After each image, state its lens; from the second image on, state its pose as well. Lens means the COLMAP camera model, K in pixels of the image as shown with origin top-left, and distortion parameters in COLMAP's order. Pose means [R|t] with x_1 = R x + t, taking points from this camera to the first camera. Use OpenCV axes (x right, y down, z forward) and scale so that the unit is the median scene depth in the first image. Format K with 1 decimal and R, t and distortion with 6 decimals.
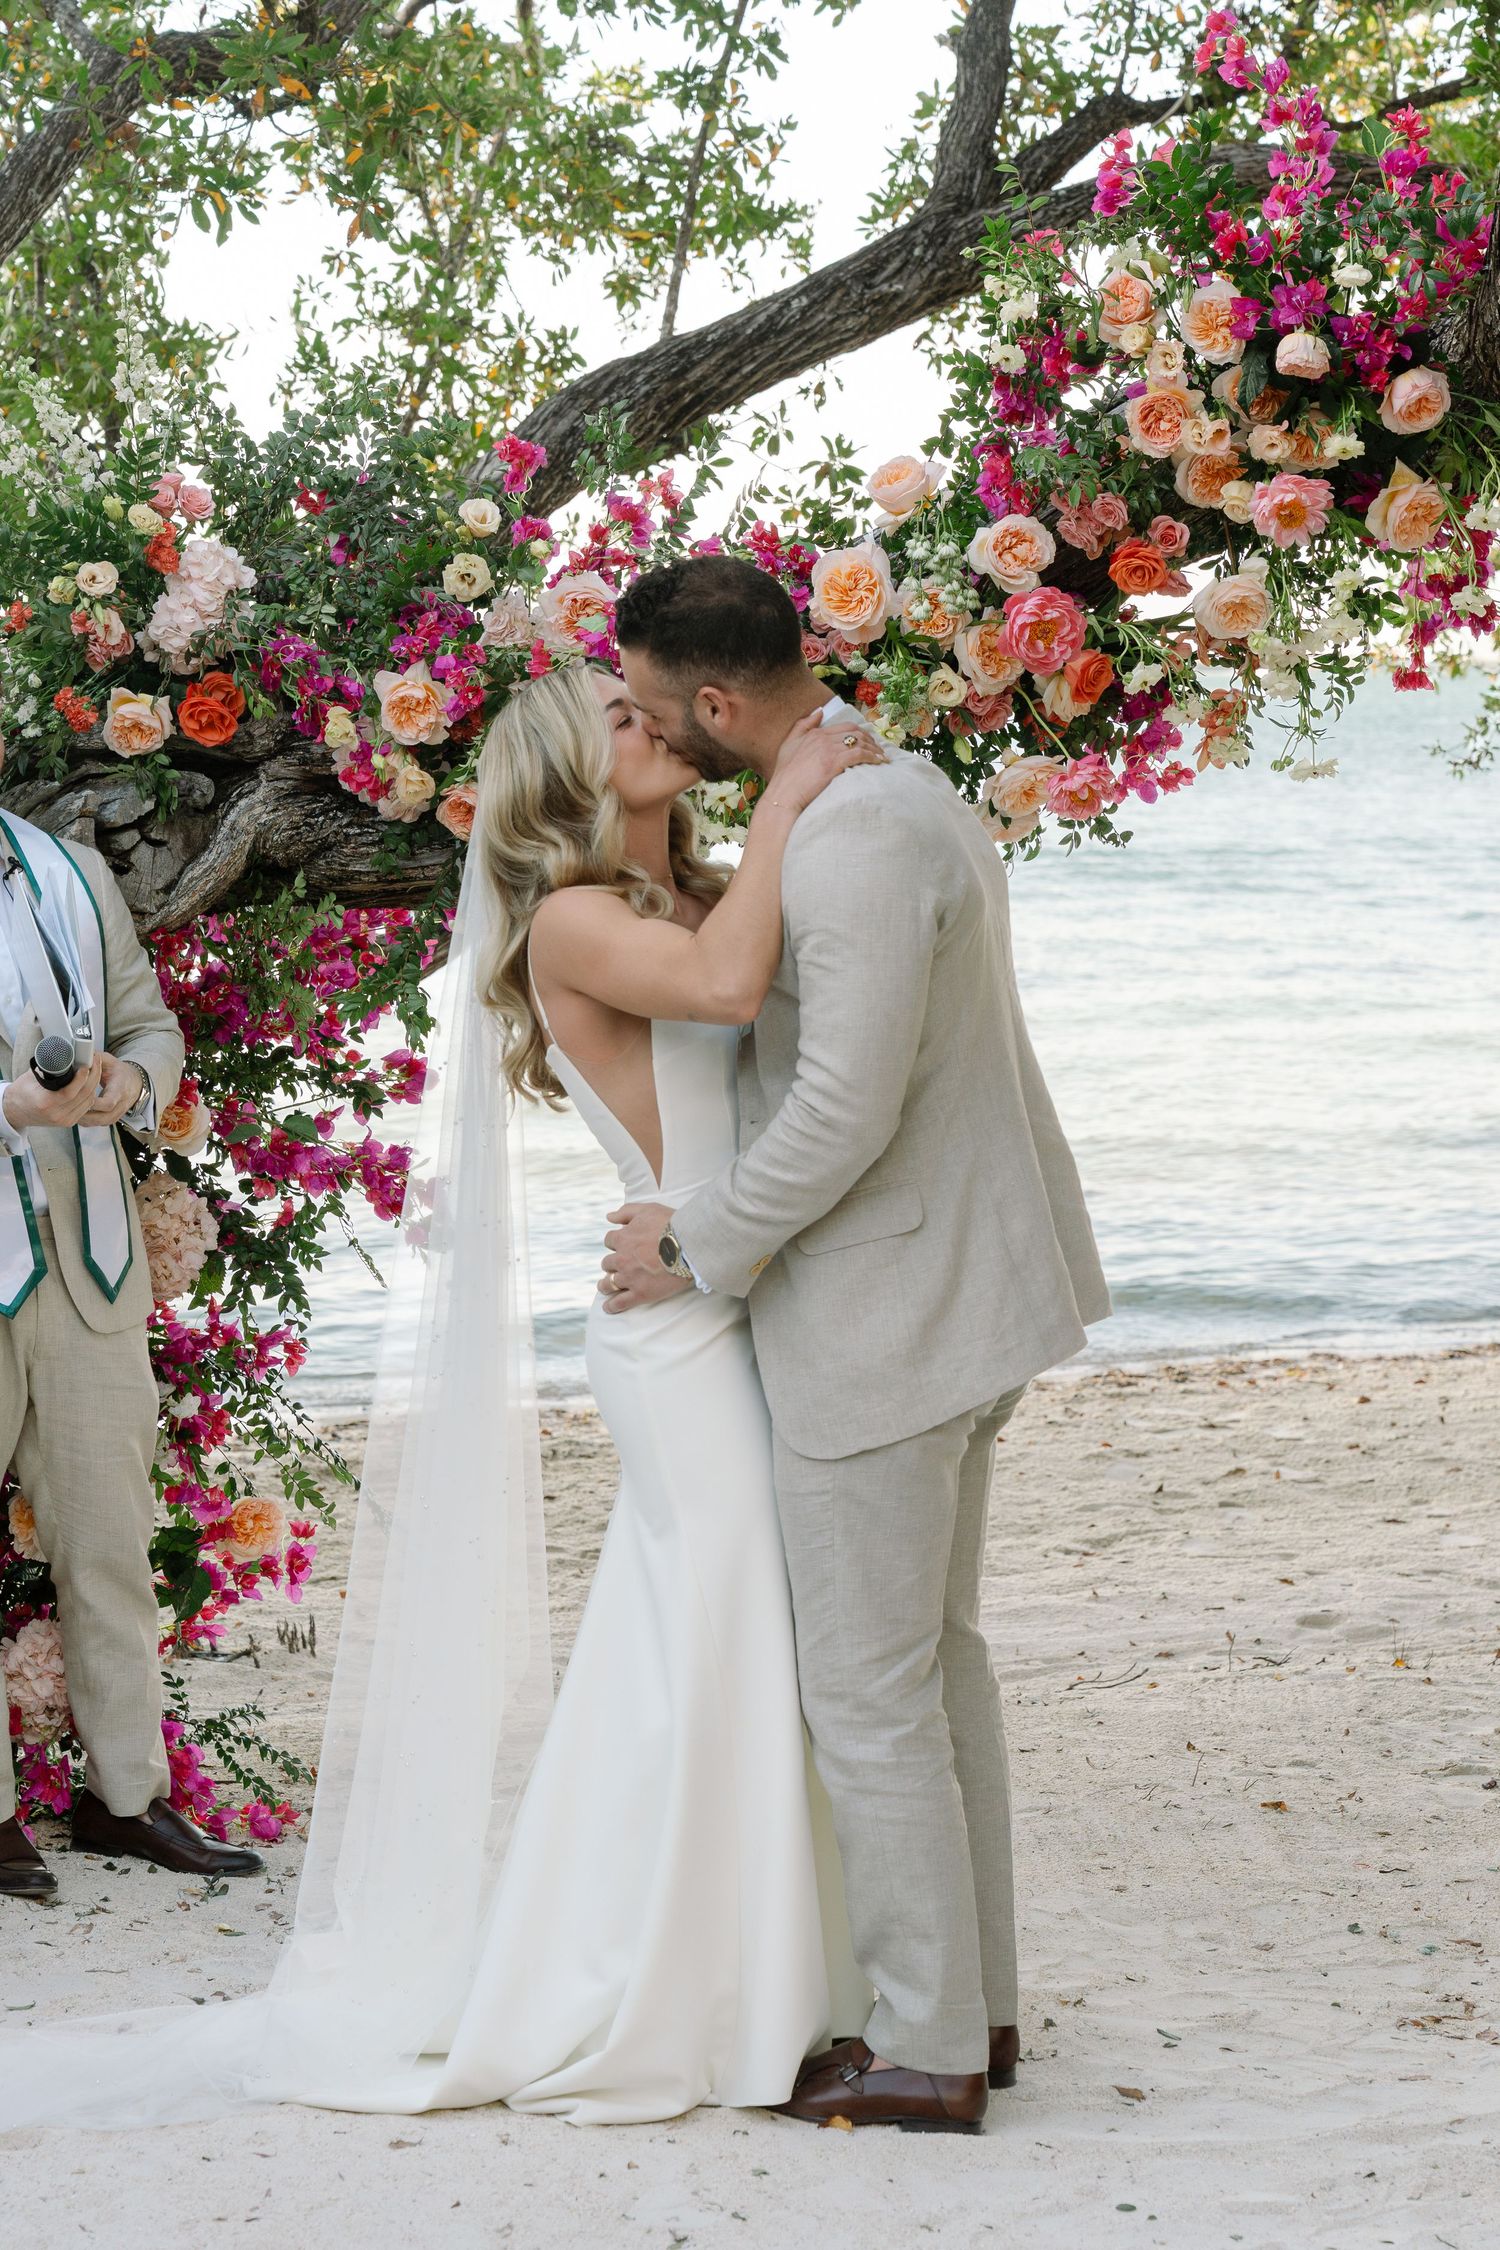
lens RADIAL K [[4557.4, 0, 750.0], [0, 4557.4, 1125.0], [0, 0, 1]] dist [-0.040168, 0.016895]
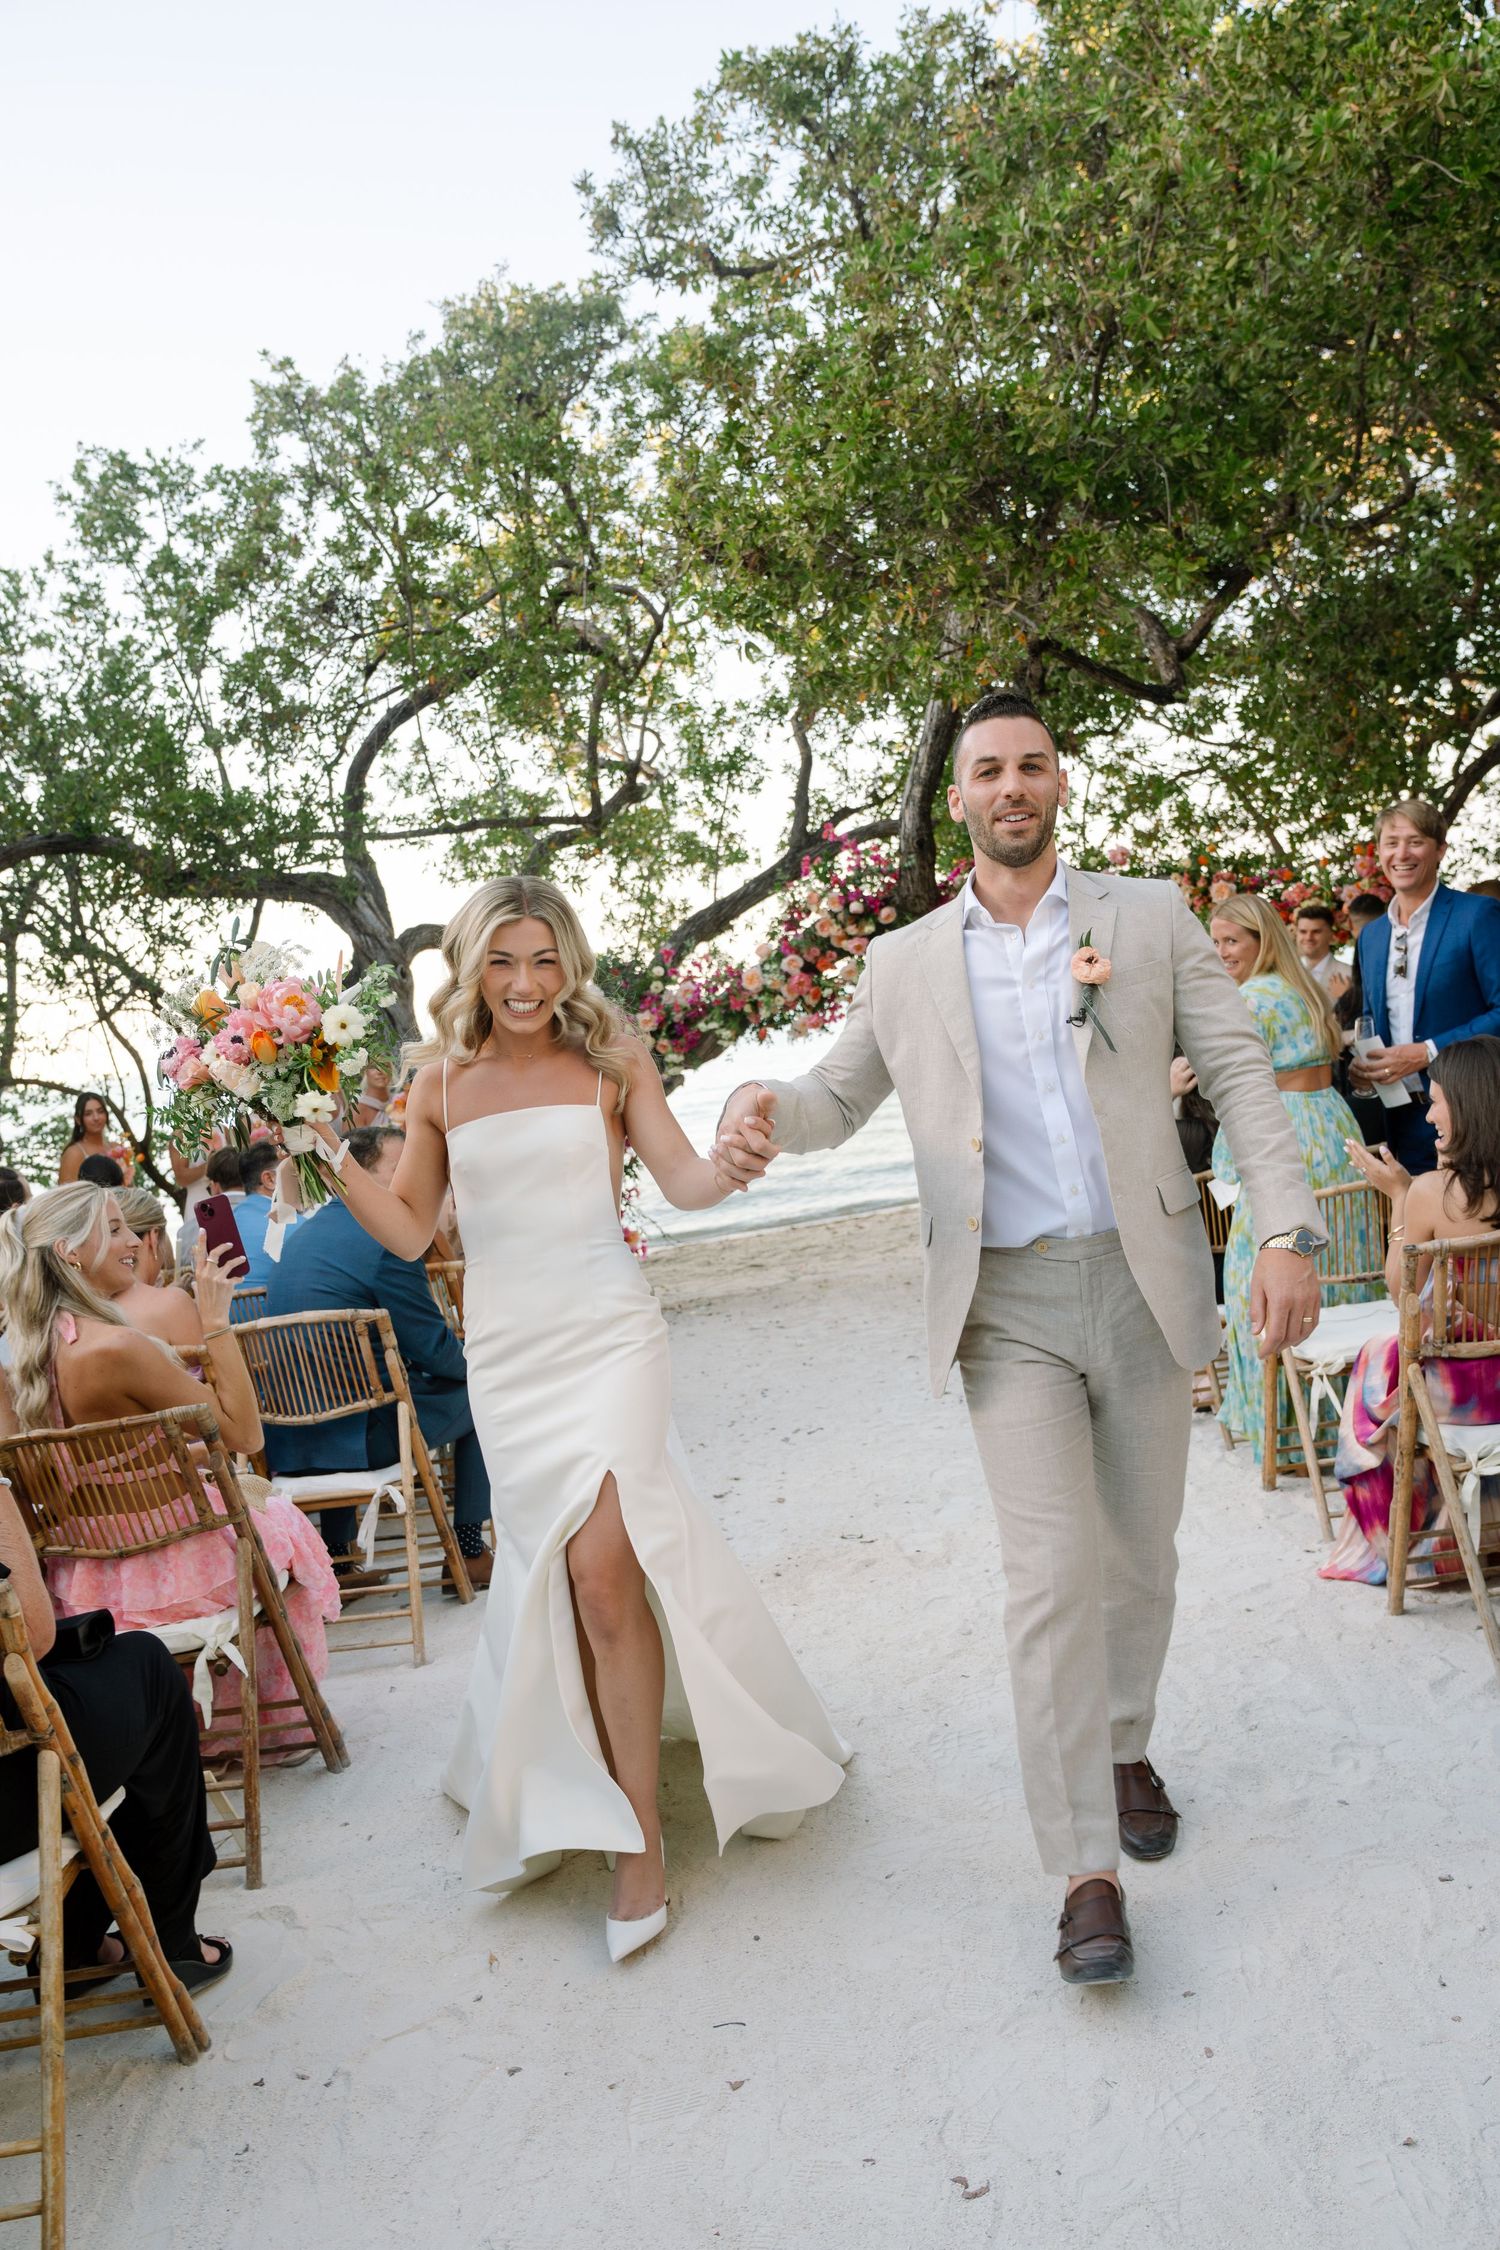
lens RADIAL K [[1756.8, 0, 661.8], [0, 1756.8, 1127.8], [0, 0, 1]] dist [-0.081599, 0.002580]
pose [[0.990408, -0.113628, -0.078620, 0.046011], [0.111652, 0.993321, -0.029099, 0.044548], [0.081401, 0.020042, 0.996480, -0.498206]]
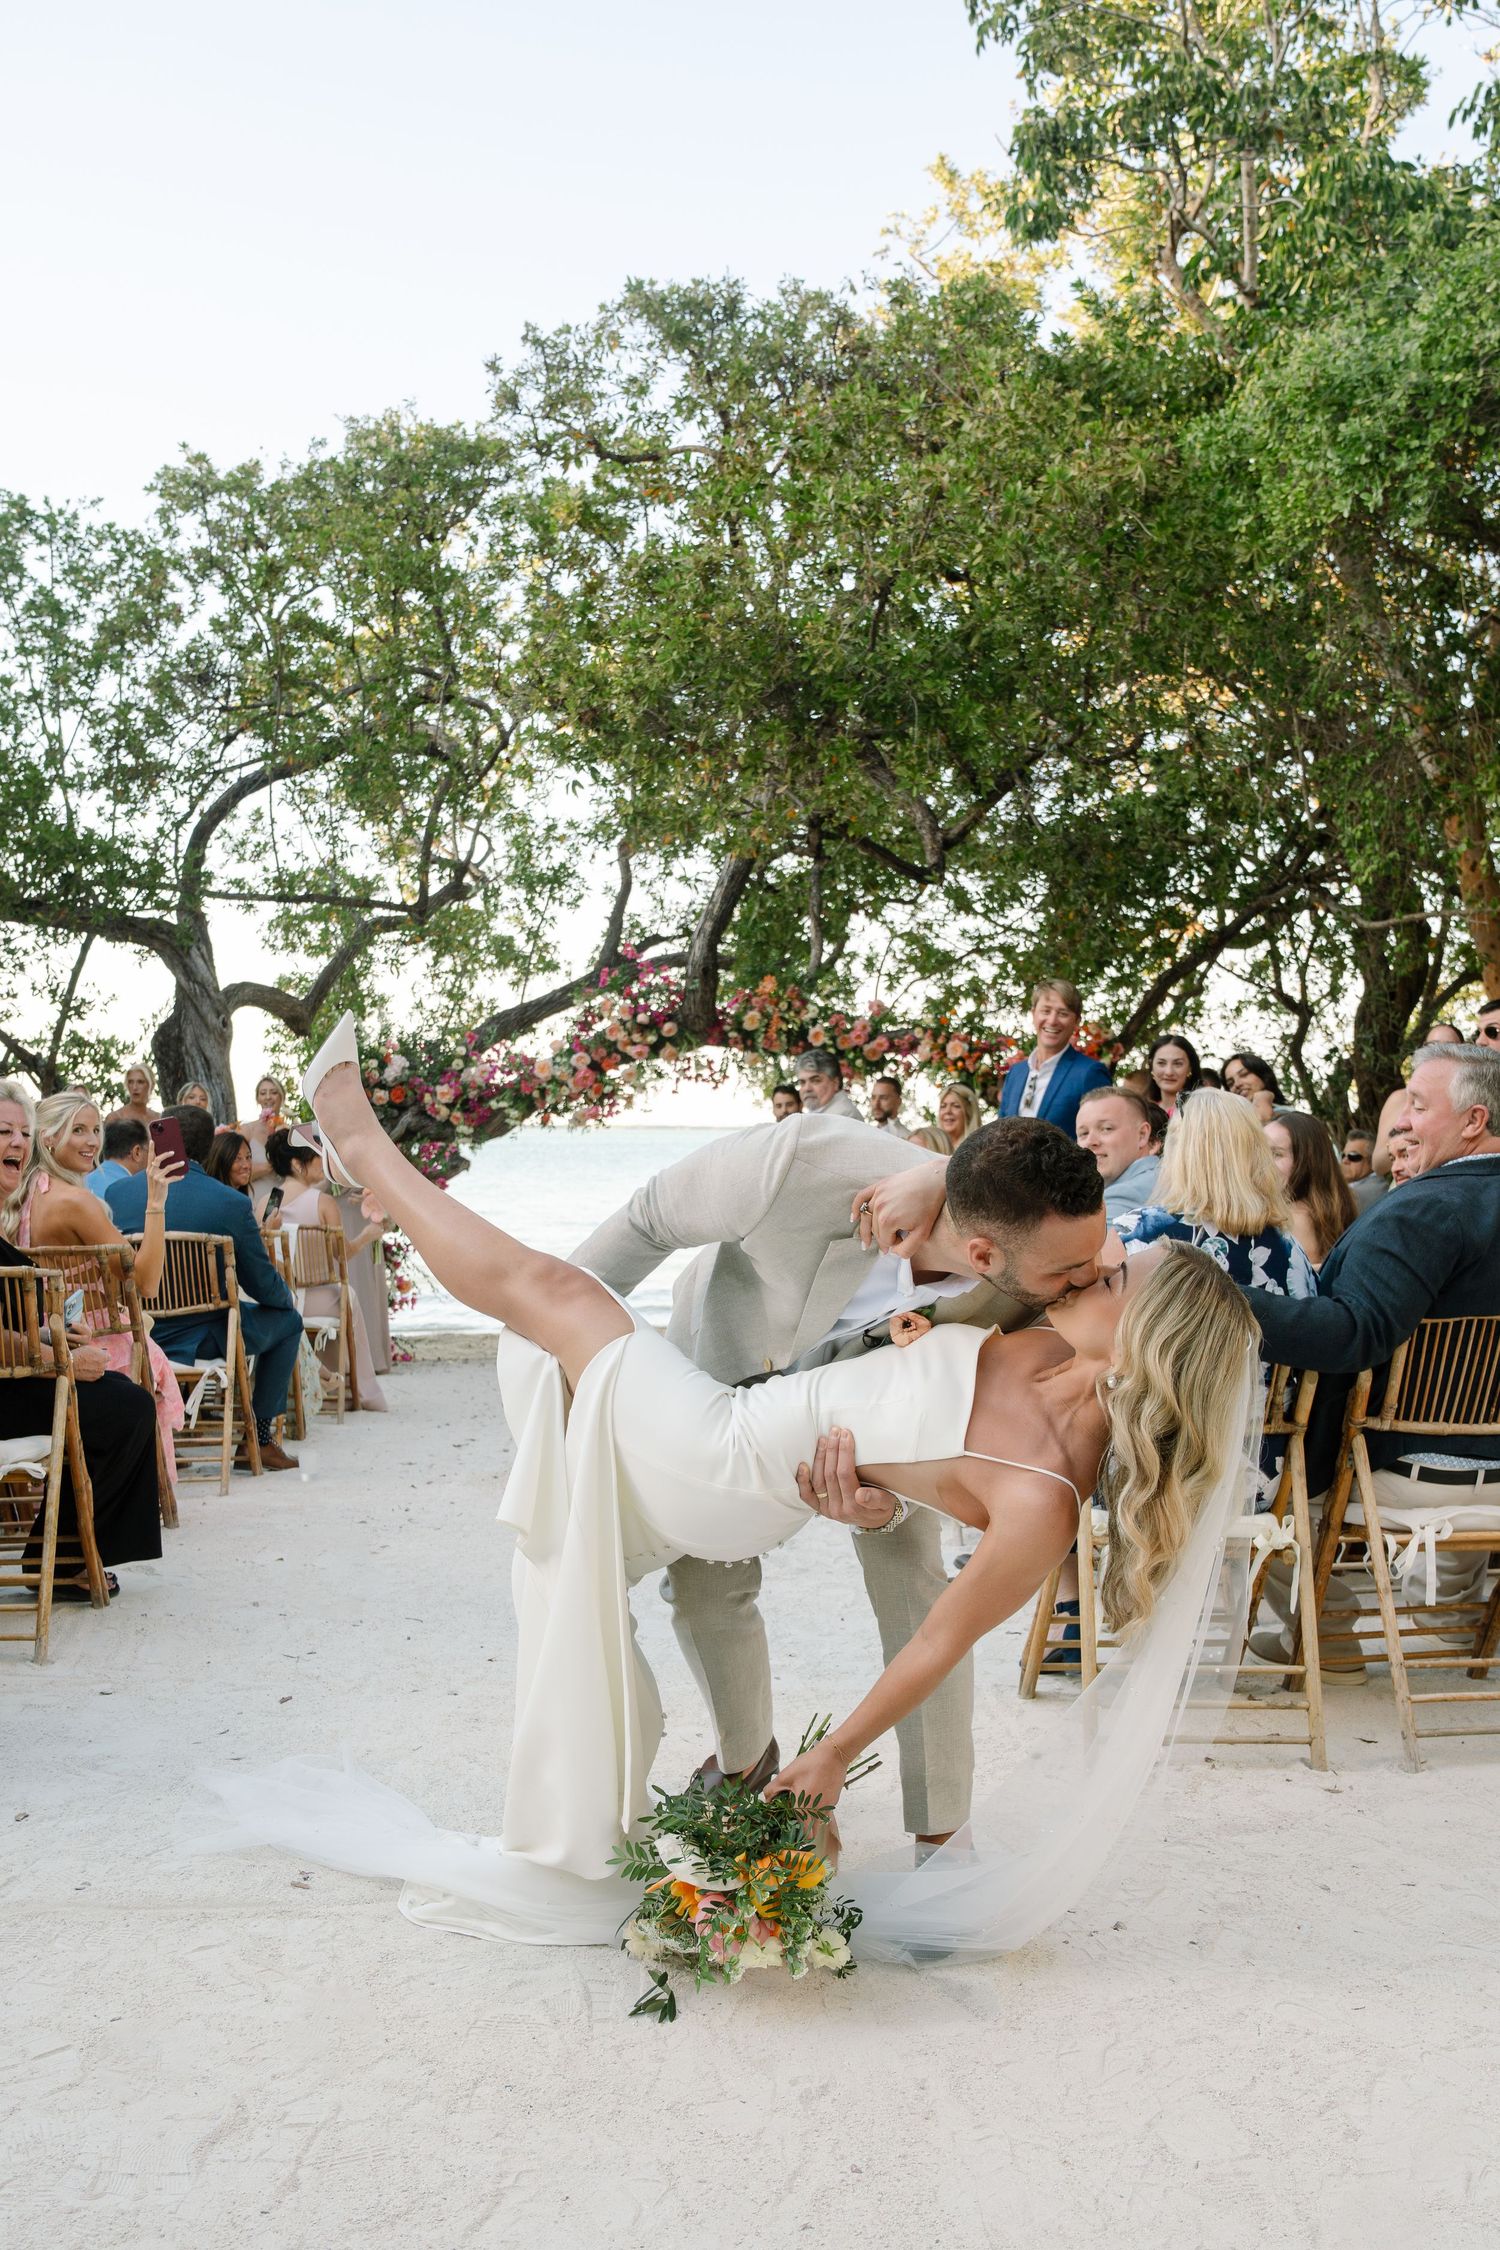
lens RADIAL K [[1860.7, 0, 752.2], [0, 1860.7, 1181.7], [0, 0, 1]] dist [-0.179222, 0.315343]
pose [[0.995887, 0.015075, 0.089343, 0.060498], [-0.009051, 0.997682, -0.067448, 0.106400], [-0.090153, 0.066362, 0.993715, -0.763831]]
